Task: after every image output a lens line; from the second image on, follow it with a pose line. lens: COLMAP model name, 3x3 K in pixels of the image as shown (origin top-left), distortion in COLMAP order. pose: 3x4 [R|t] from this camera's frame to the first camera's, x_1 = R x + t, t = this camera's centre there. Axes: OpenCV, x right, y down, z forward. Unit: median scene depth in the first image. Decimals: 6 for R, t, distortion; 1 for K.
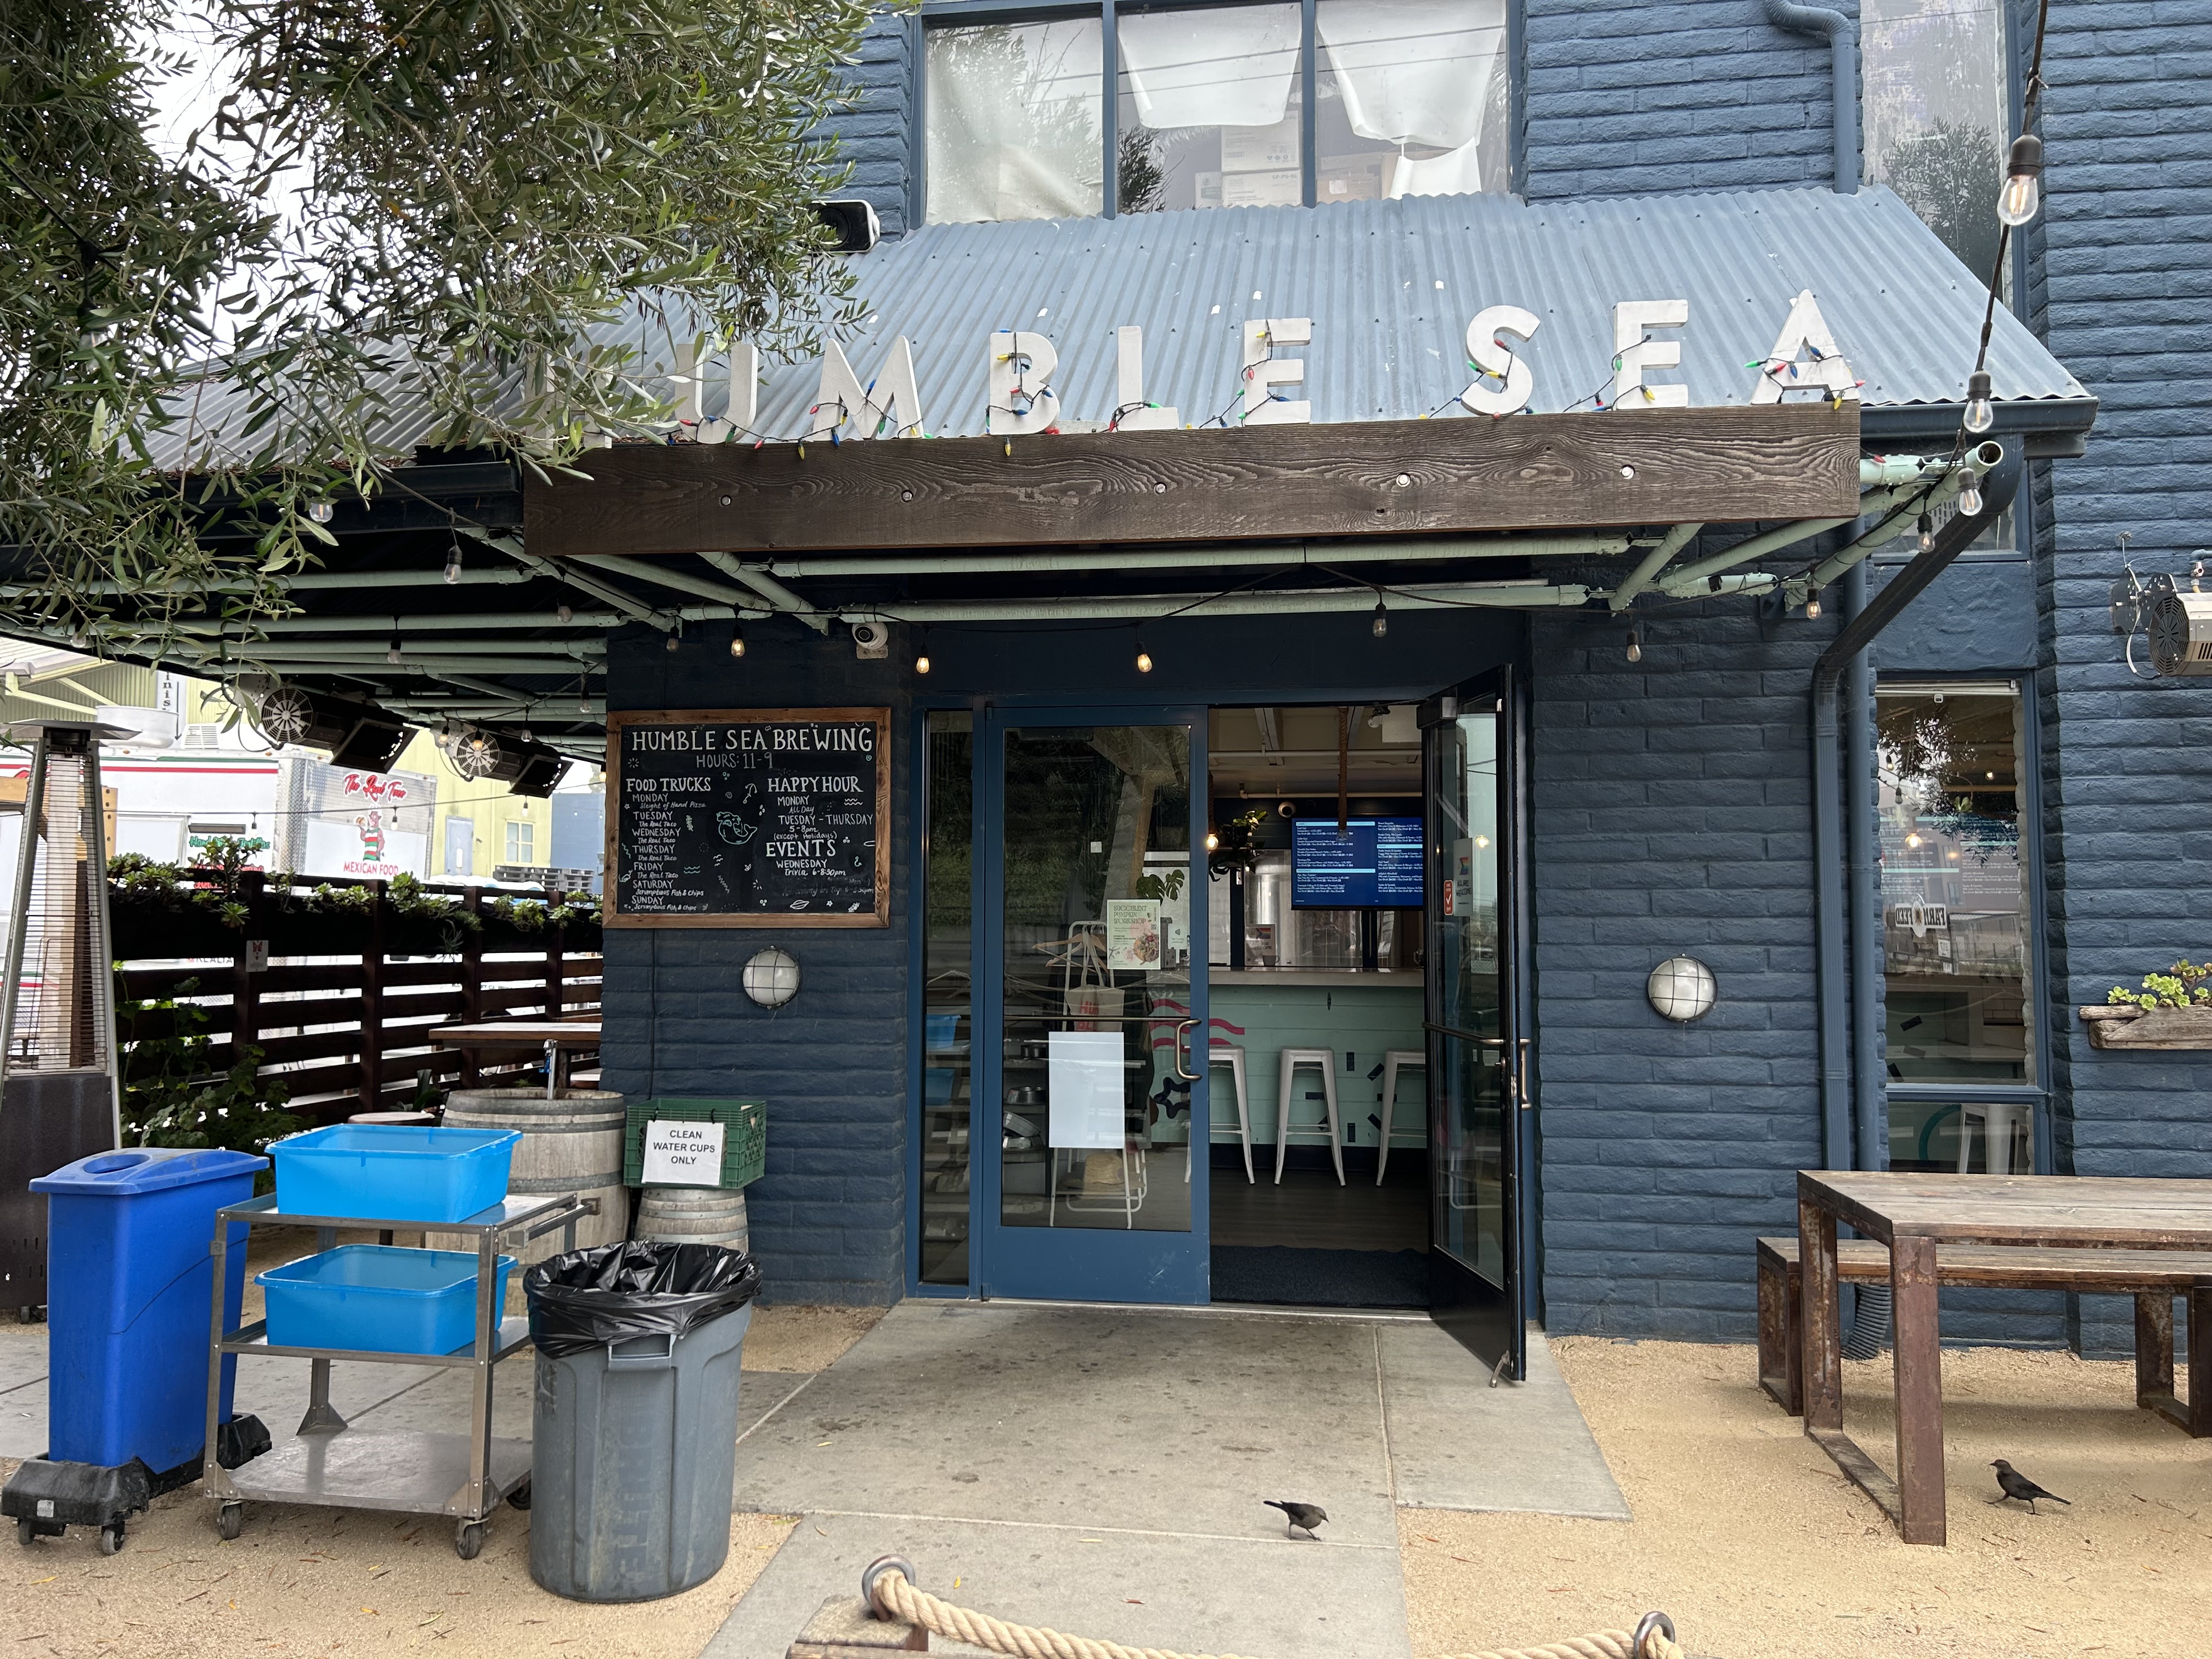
lens RADIAL K [[1657.6, 0, 1108.1], [0, 1657.6, 840.4], [0, 0, 1]] dist [0.061336, -0.064078]
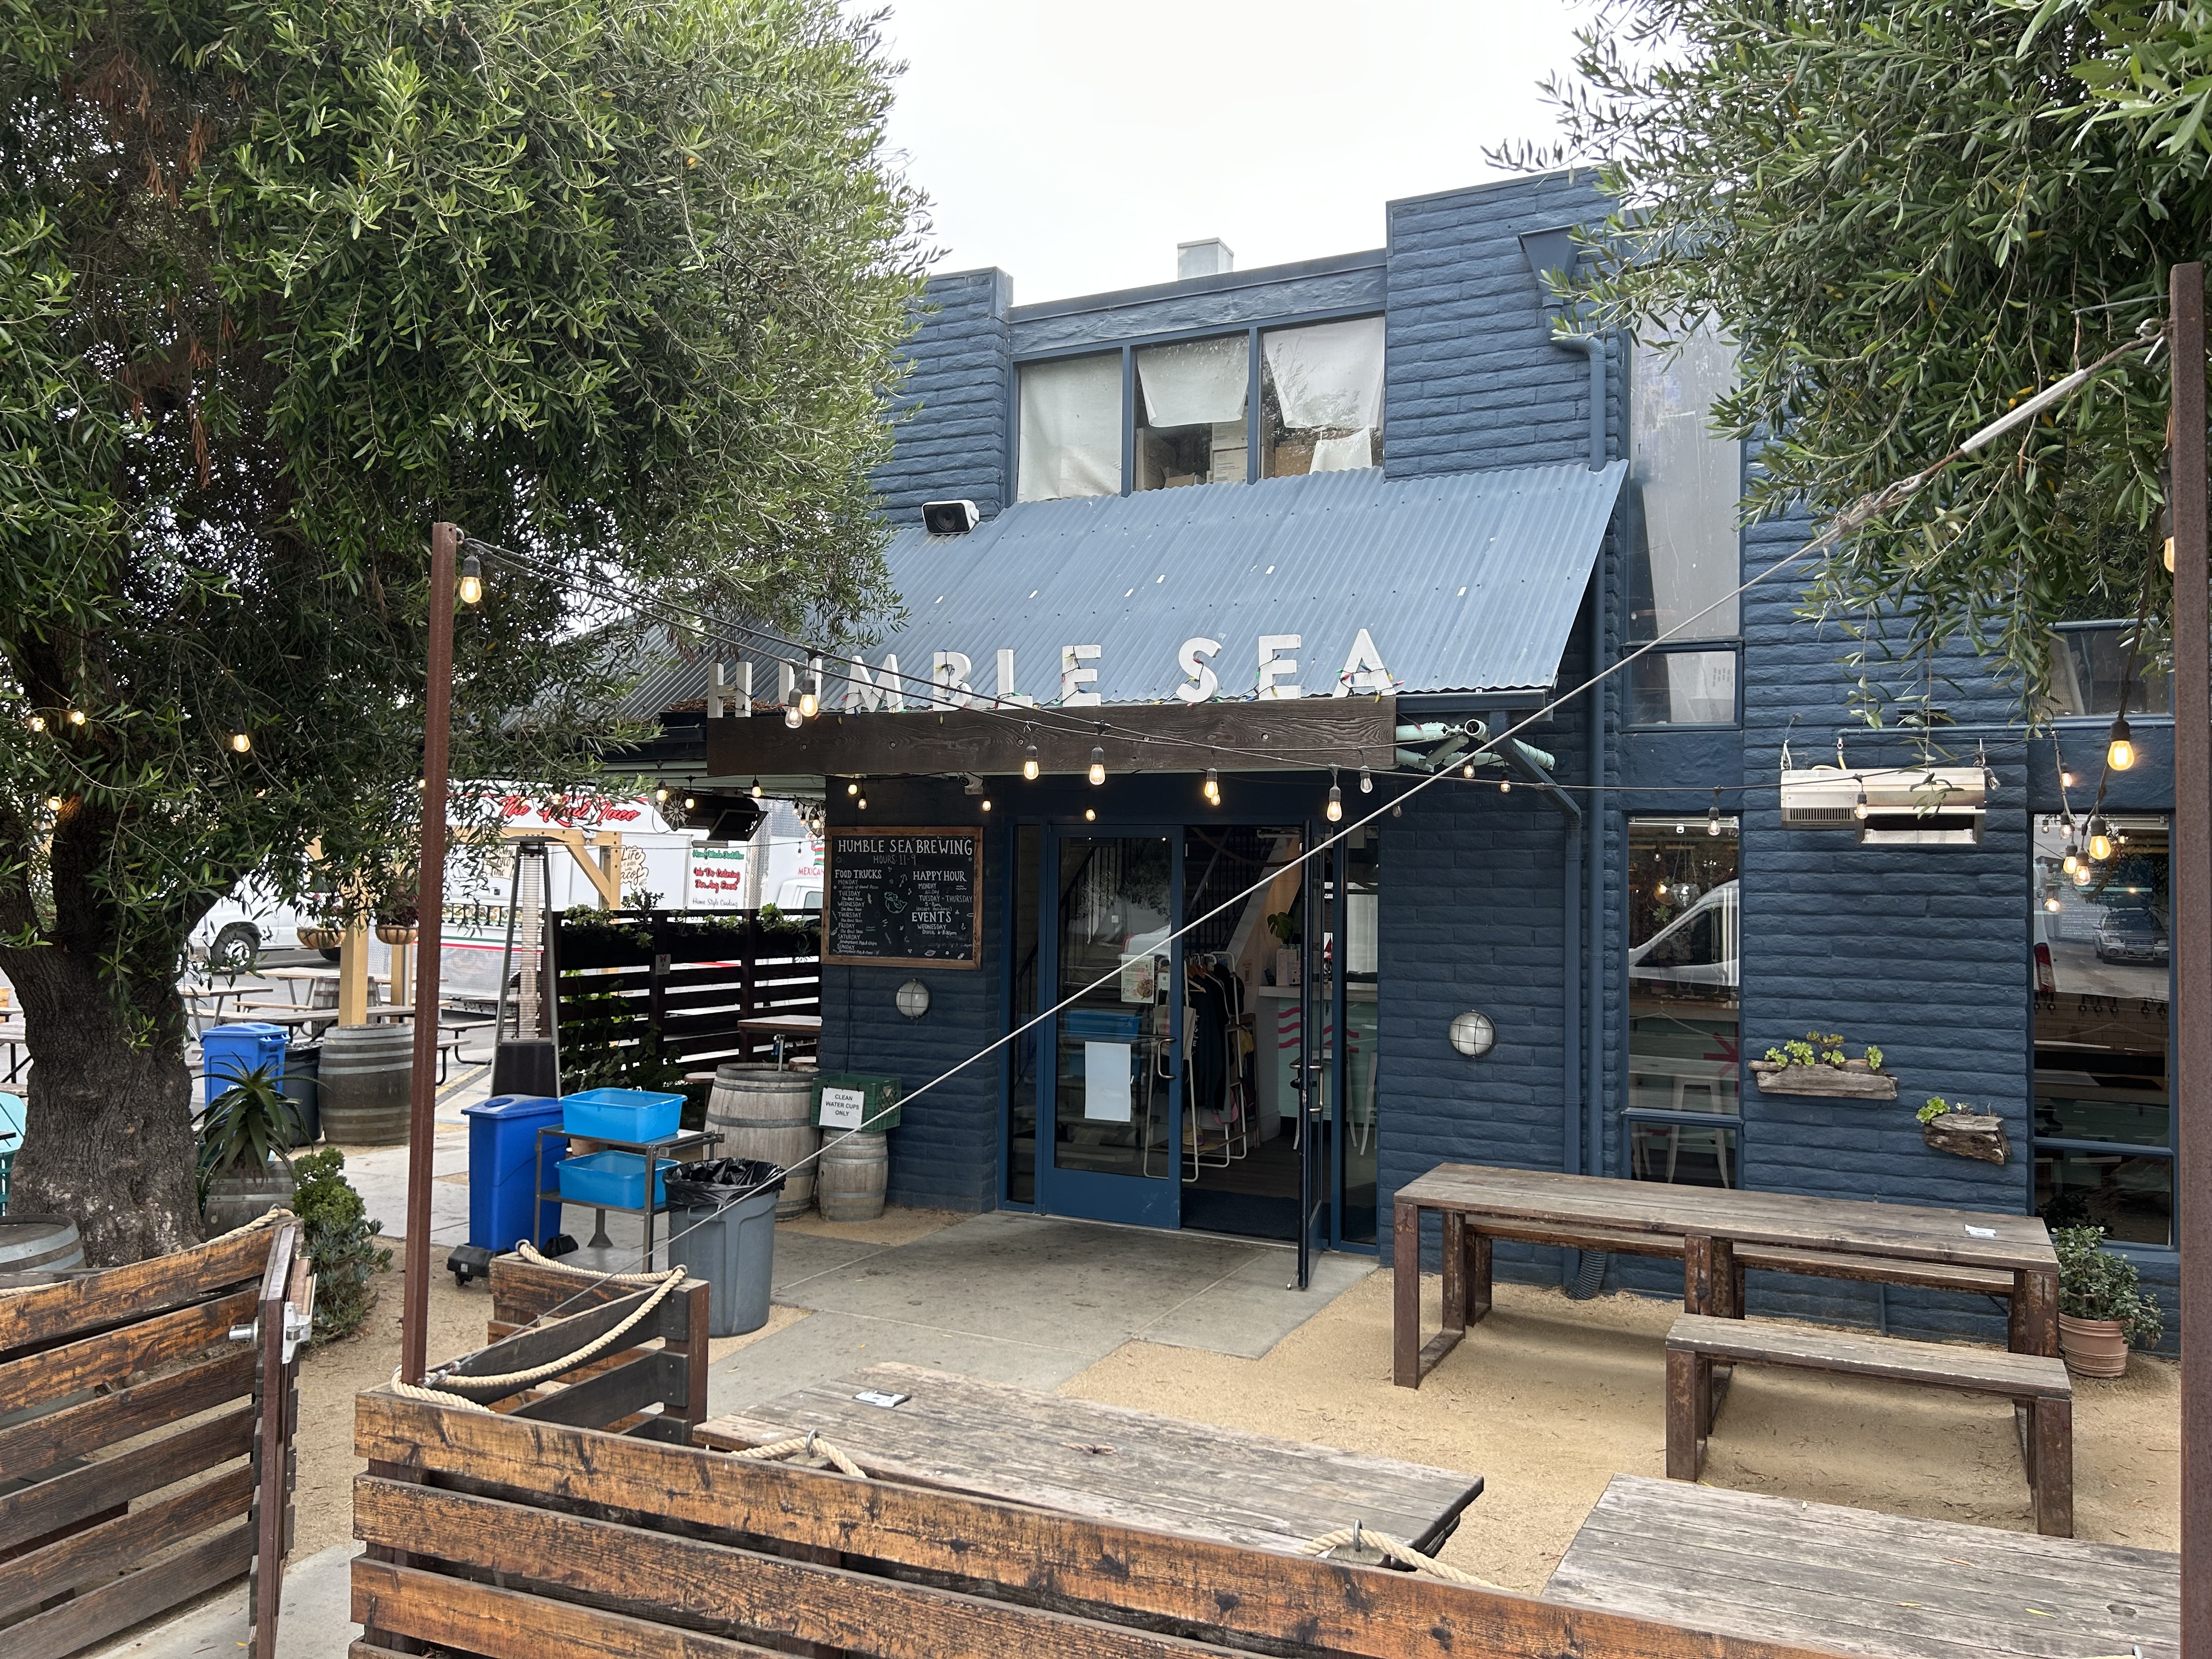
lens RADIAL K [[1672.3, 0, 1112.8], [0, 1672.3, 827.0], [0, 0, 1]] dist [0.102658, -0.136088]
pose [[0.949411, 0.003552, -0.314016, 0.484976], [0.004118, 0.999709, 0.023758, -0.119876], [0.314010, -0.023849, 0.949120, -0.449618]]
